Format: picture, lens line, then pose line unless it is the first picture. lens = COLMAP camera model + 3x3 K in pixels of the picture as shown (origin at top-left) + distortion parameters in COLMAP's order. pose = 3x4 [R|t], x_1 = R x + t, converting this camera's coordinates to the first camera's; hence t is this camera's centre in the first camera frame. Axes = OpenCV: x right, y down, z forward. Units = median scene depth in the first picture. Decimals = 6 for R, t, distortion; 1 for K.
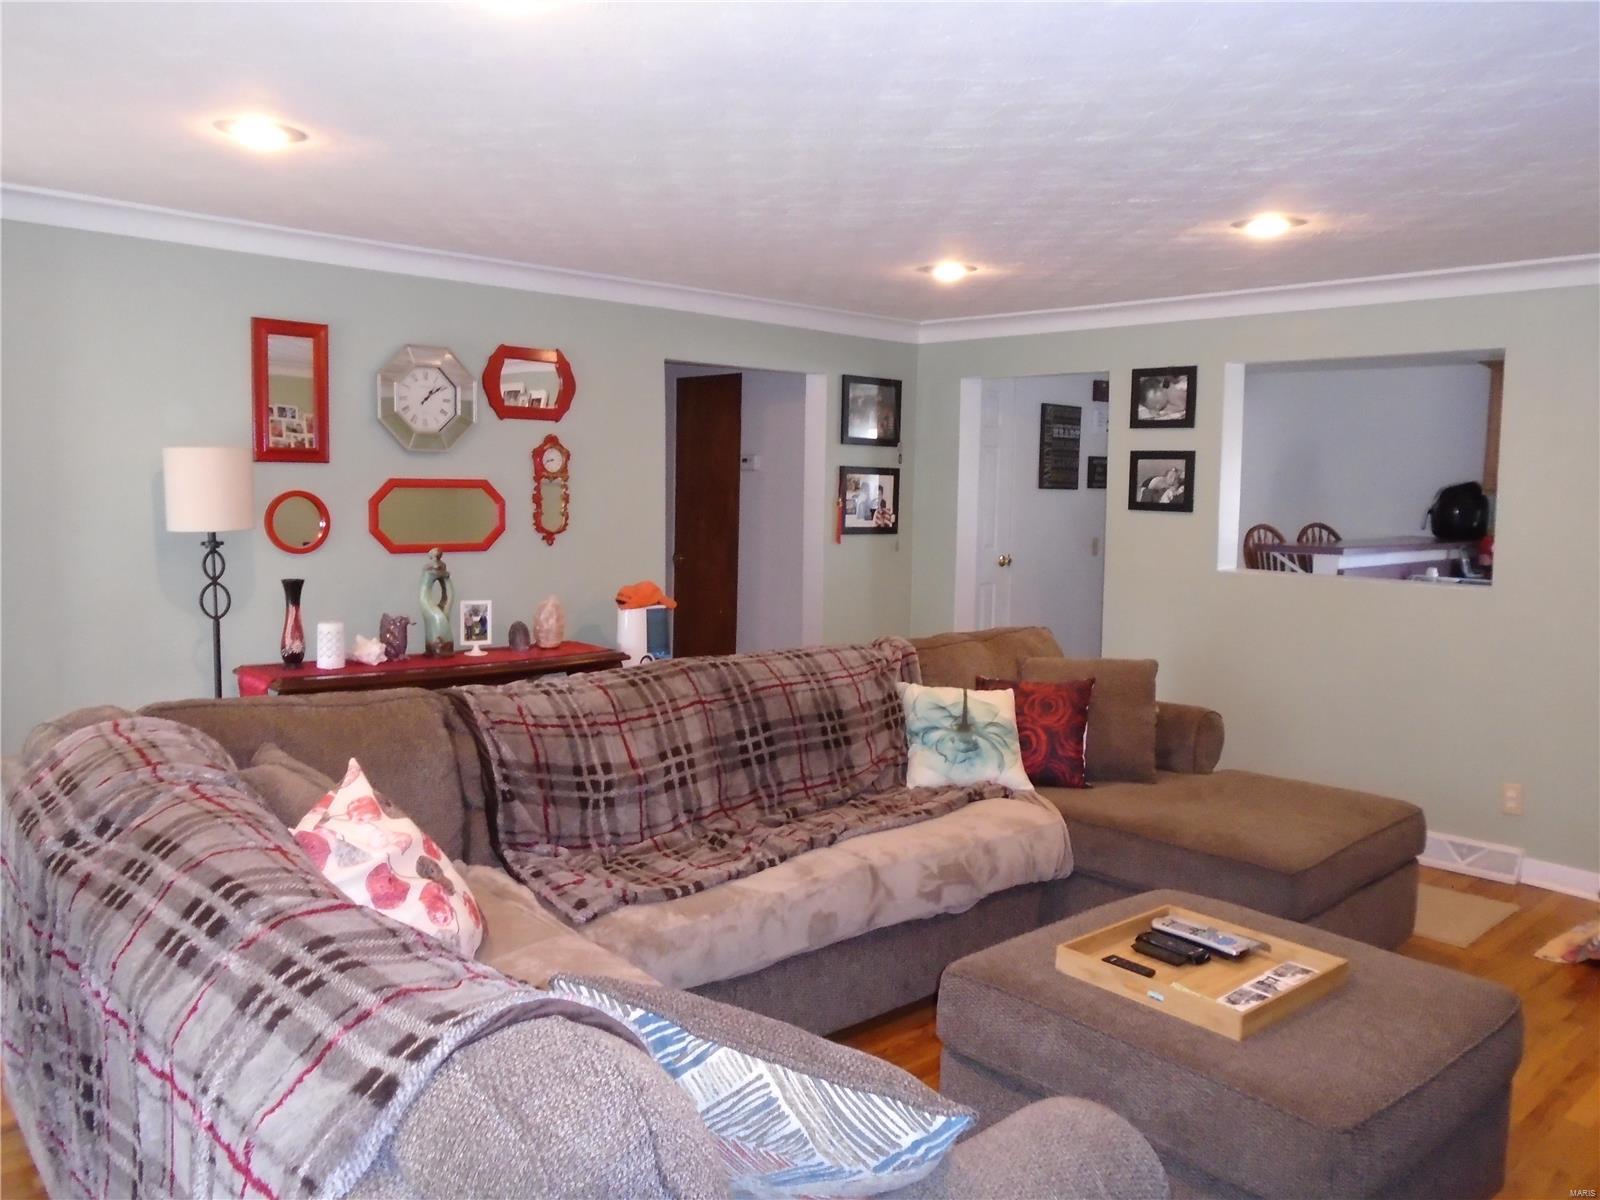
lens RADIAL K [[1231.5, 0, 800.2], [0, 1231.5, 599.4], [0, 0, 1]] dist [-0.008971, 0.003144]
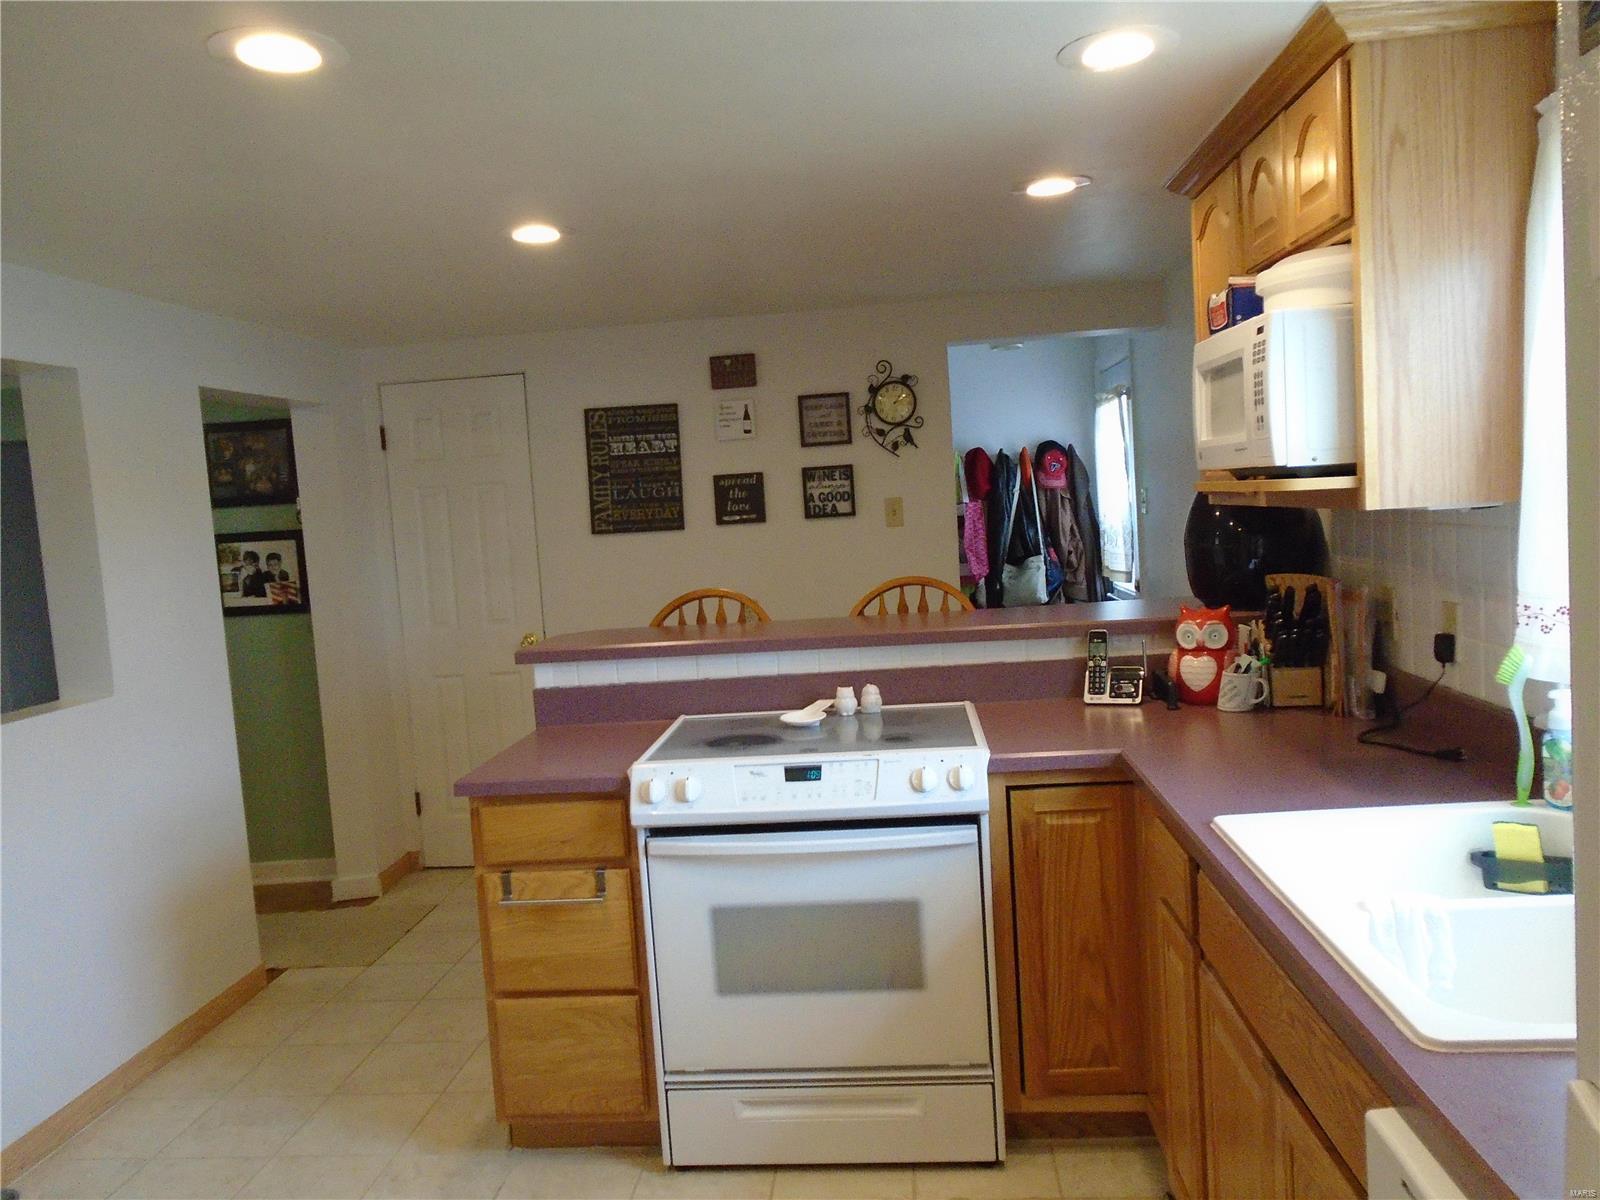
lens RADIAL K [[1231.5, 0, 799.9], [0, 1231.5, 601.8], [0, 0, 1]] dist [-0.008971, 0.003144]
pose [[0.690584, -0.001952, -0.723250, 0.746670], [0.005204, 0.999984, 0.002270, -0.052144], [0.723234, -0.005331, 0.690583, 0.597312]]
